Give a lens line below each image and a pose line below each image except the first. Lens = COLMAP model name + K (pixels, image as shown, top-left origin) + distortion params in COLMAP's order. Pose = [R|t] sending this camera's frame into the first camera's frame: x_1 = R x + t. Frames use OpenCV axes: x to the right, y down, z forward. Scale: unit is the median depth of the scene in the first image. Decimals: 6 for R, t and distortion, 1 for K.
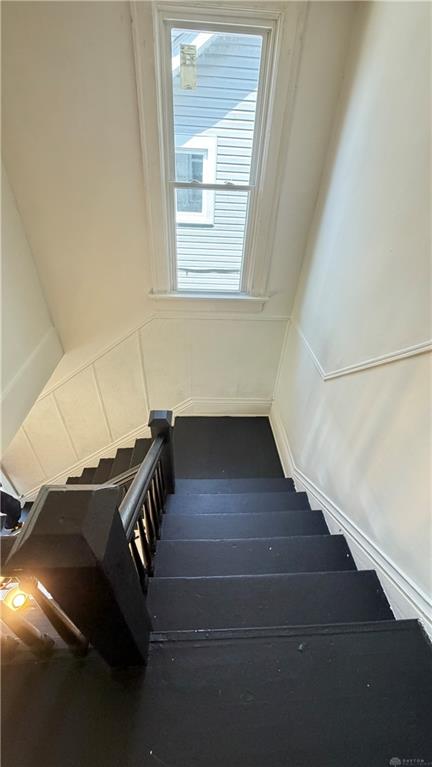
lens RADIAL K [[305.4, 0, 216.0], [0, 305.4, 383.5], [0, 0, 1]] dist [0.000066, 0.000196]
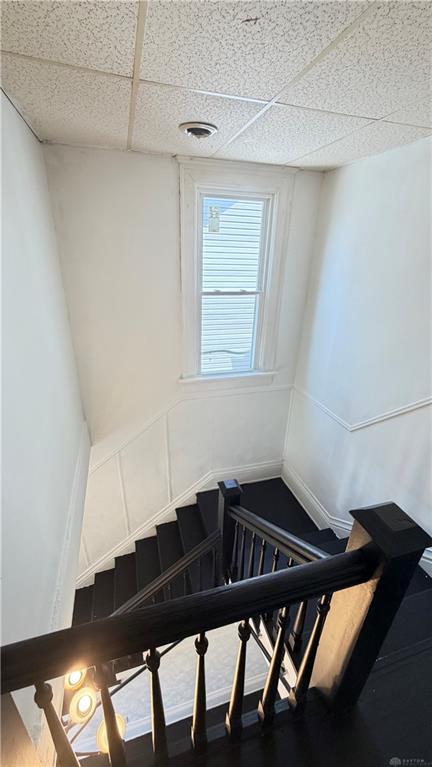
lens RADIAL K [[305.4, 0, 216.0], [0, 305.4, 383.5], [0, 0, 1]] dist [0.000066, 0.000196]
pose [[0.971480, -0.112958, 0.208487, -0.318939], [0.159920, 0.961299, -0.224344, -0.005414], [-0.175077, 0.251287, 0.951947, -0.090535]]
